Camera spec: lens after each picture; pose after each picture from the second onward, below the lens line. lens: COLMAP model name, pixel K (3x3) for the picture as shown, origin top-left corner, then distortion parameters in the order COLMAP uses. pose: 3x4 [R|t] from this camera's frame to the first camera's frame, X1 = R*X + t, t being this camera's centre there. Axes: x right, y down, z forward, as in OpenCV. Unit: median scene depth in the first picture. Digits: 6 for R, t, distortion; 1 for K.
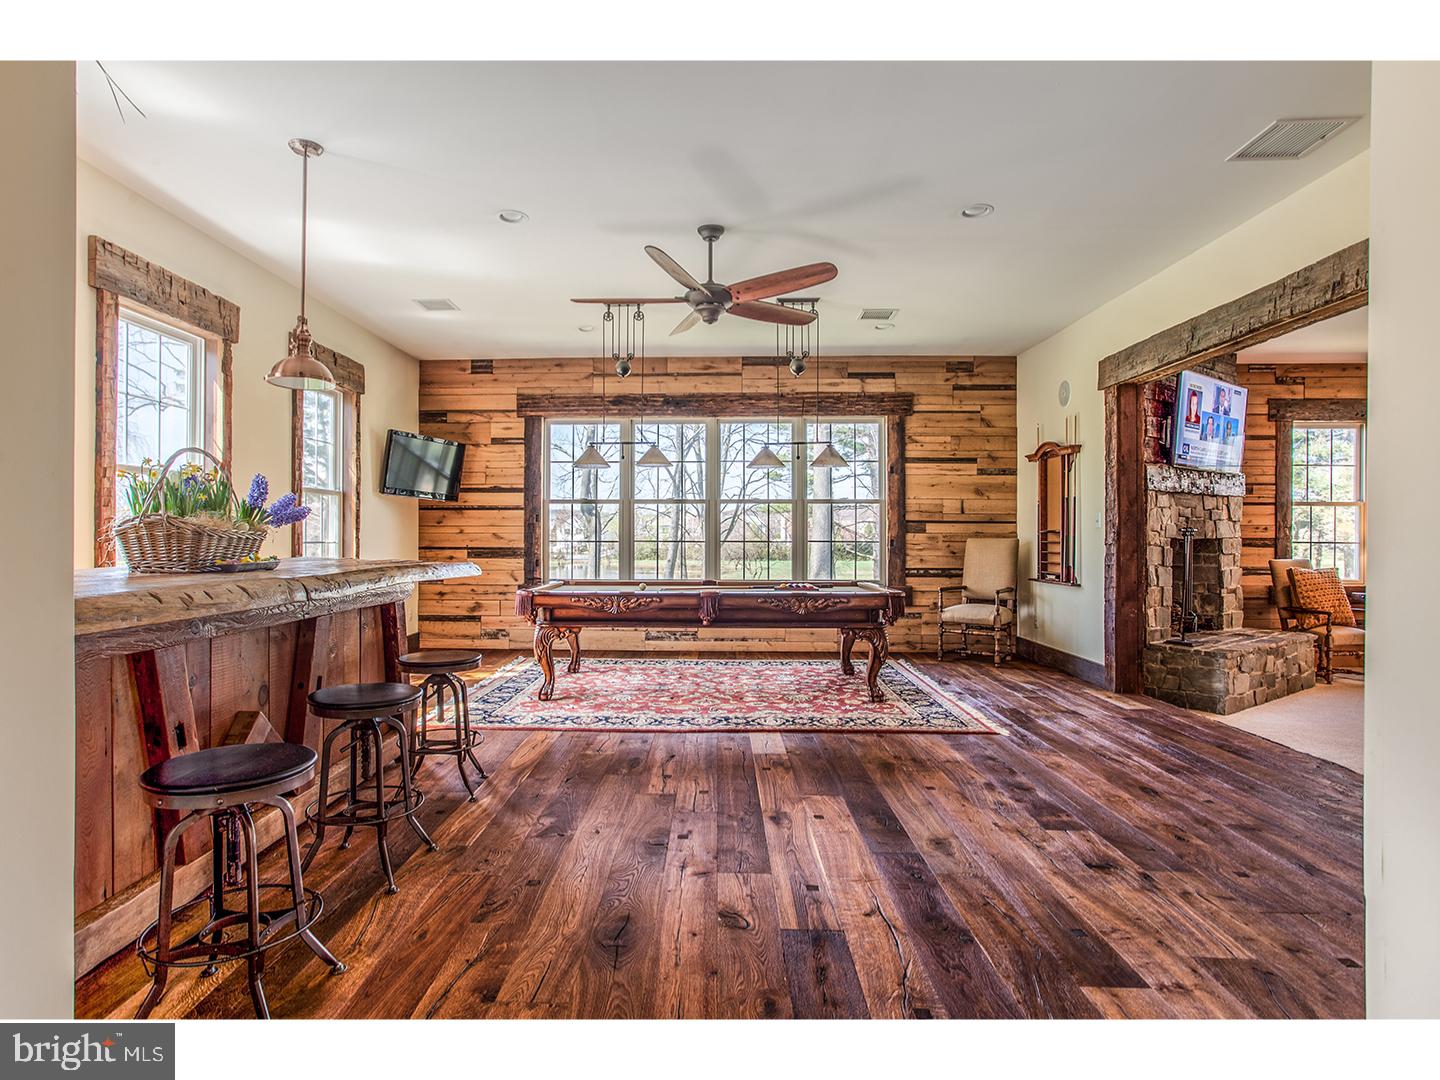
lens RADIAL K [[754.6, 0, 720.3], [0, 754.6, 538.7], [0, 0, 1]] dist [-0.001288, -0.000088]
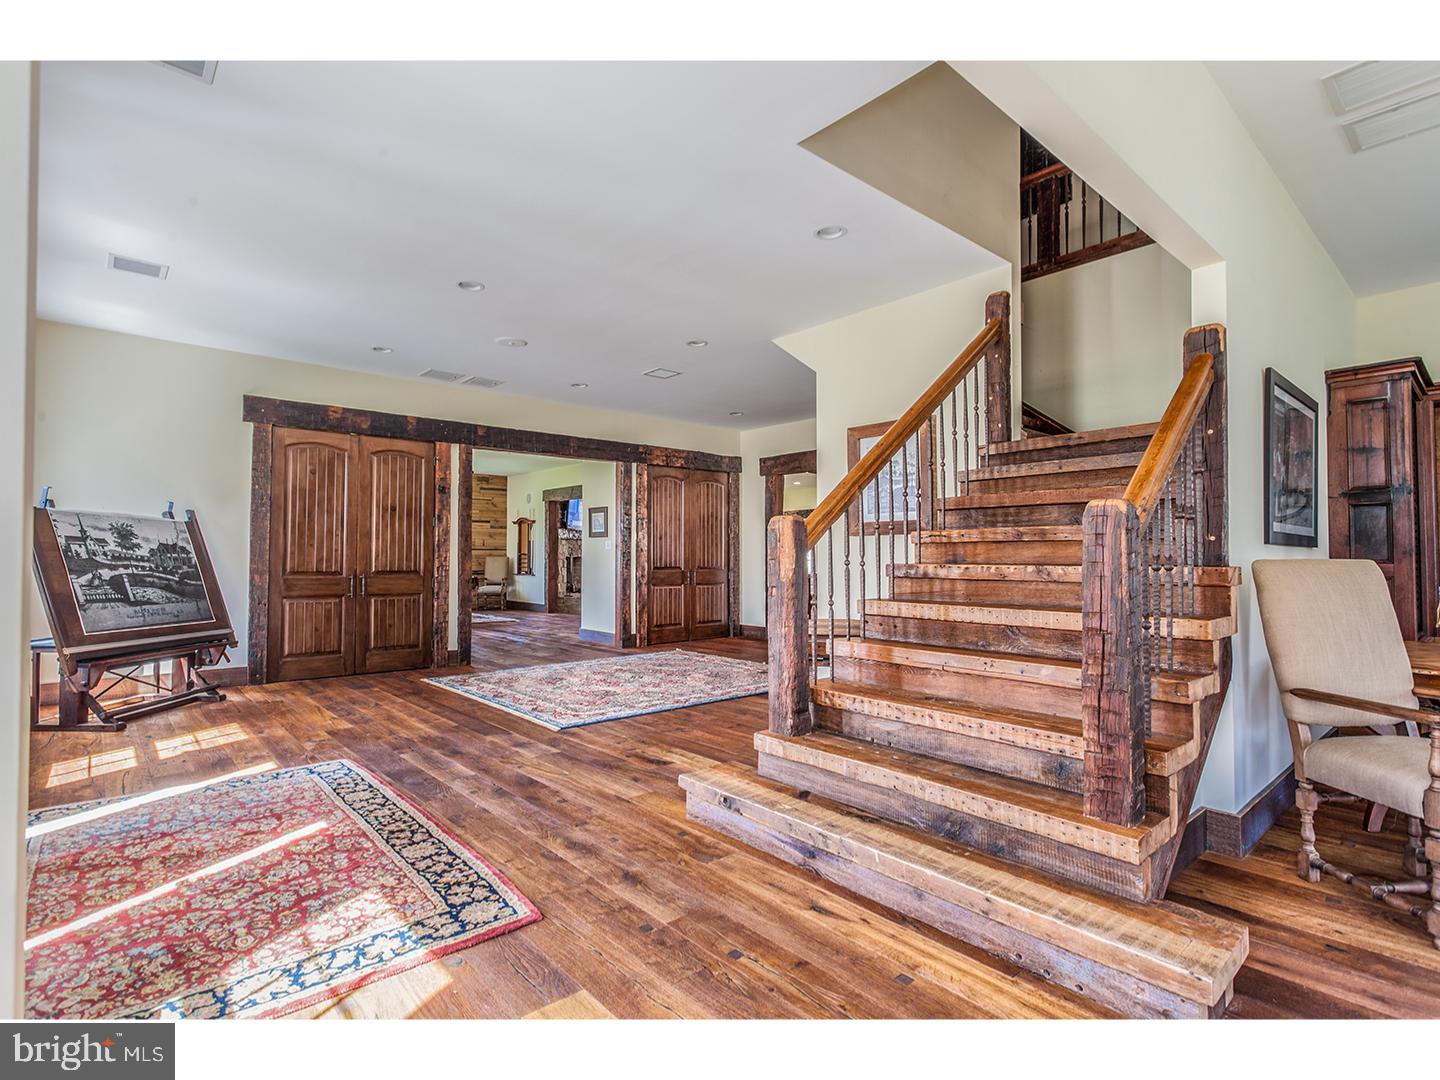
lens RADIAL K [[679.5, 0, 702.4], [0, 679.5, 540.5], [0, 0, 1]] dist [-0.016206, 0.001515]
pose [[0.741234, 0.016132, 0.671053, -0.617622], [0.000238, 0.999705, -0.024297, 0.000029], [-0.671247, 0.018169, 0.741011, -1.037355]]
